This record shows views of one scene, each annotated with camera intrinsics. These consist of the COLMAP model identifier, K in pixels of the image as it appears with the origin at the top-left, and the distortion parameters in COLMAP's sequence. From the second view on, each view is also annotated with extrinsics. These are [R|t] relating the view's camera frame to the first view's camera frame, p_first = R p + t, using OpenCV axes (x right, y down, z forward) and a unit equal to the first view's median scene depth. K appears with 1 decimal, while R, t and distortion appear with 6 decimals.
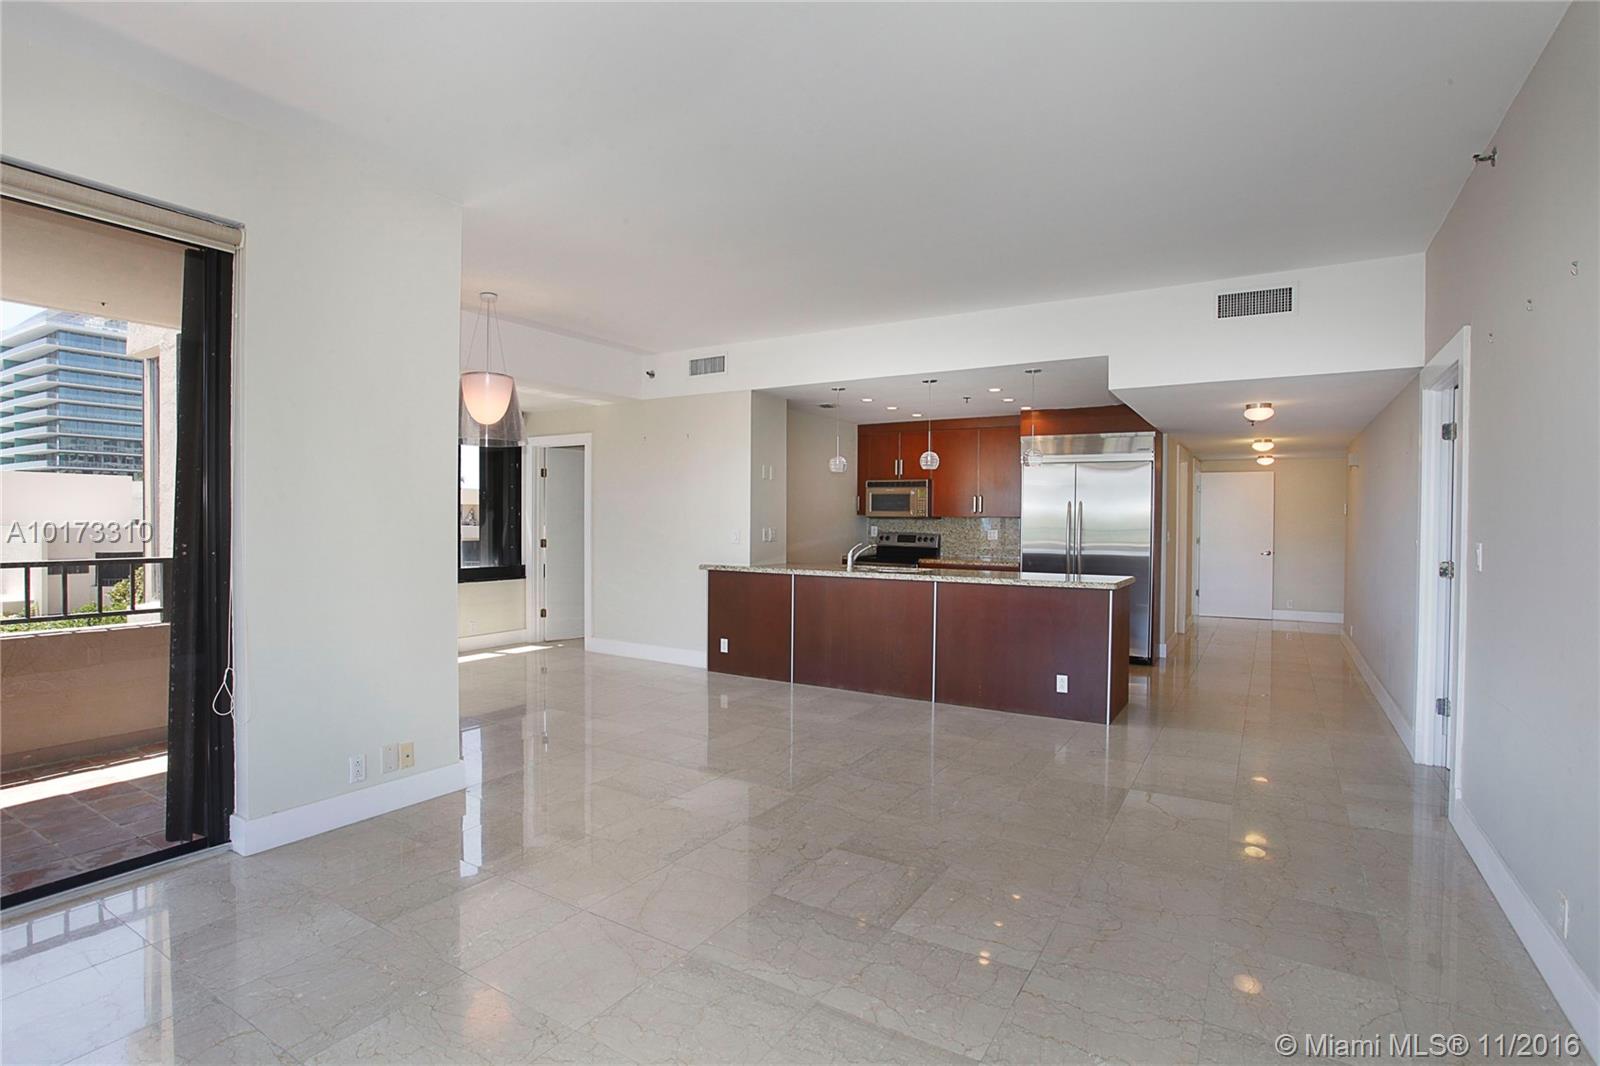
lens RADIAL K [[790.6, 0, 800.0], [0, 790.6, 533.0], [0, 0, 1]] dist [-0.054477, 0.017222]
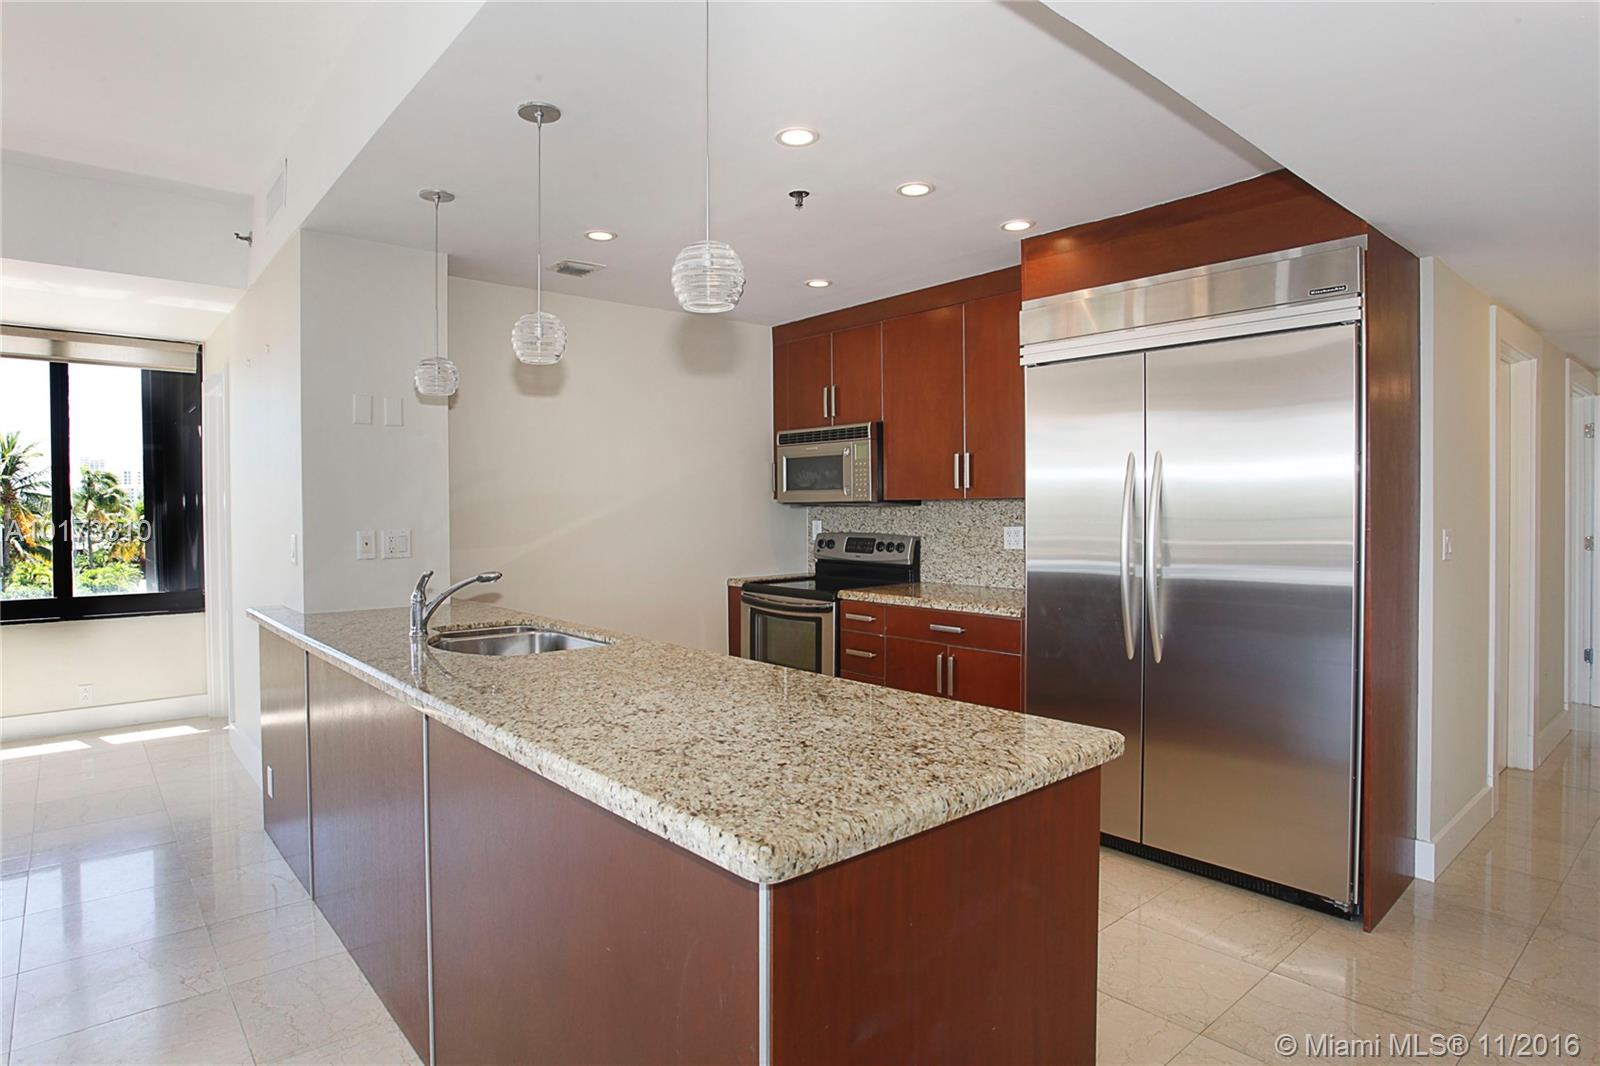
lens RADIAL K [[881.7, 0, 787.9], [0, 881.7, 525.7], [0, 0, 1]] dist [-0.053648, 0.000935]
pose [[0.948665, -0.008260, -0.316174, 0.273899], [0.008126, 0.999965, -0.001742, -0.004758], [0.316178, -0.000917, 0.948700, 0.469324]]
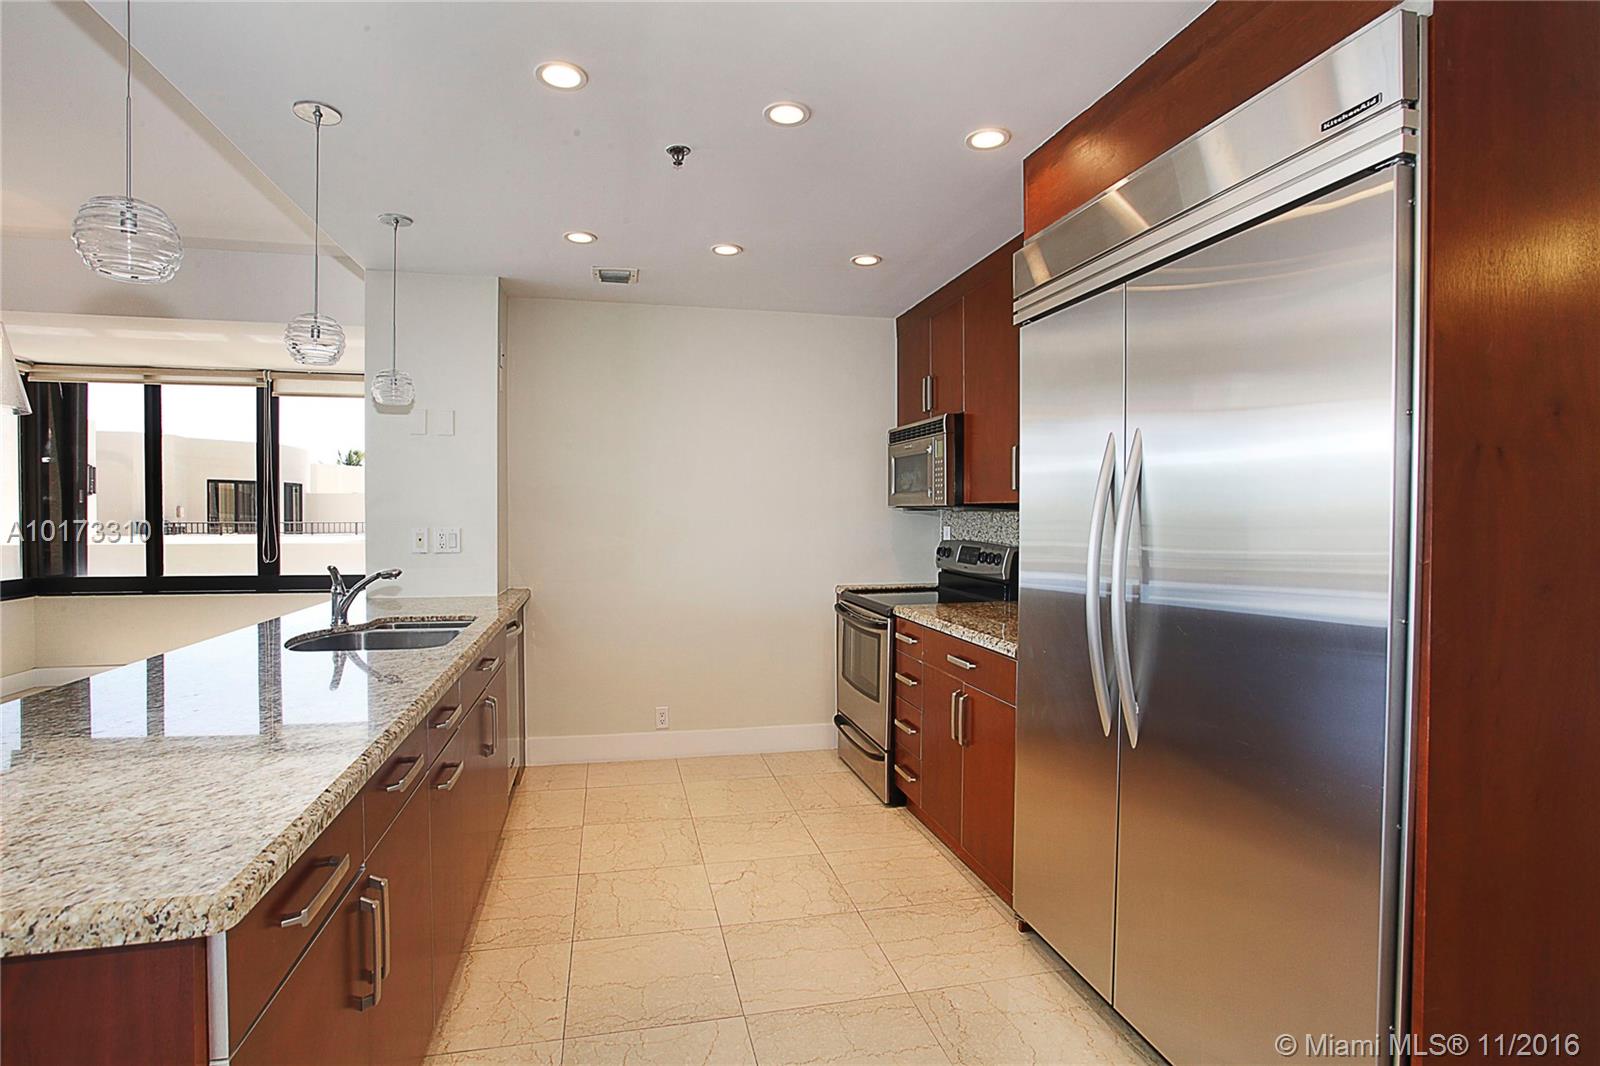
lens RADIAL K [[790.6, 0, 800.0], [0, 790.6, 533.0], [0, 0, 1]] dist [-0.054477, 0.017222]
pose [[0.697594, 0.010193, -0.716420, 0.392695], [-0.011003, 0.999933, 0.003513, -0.005950], [0.716408, 0.005432, 0.697660, 0.641530]]
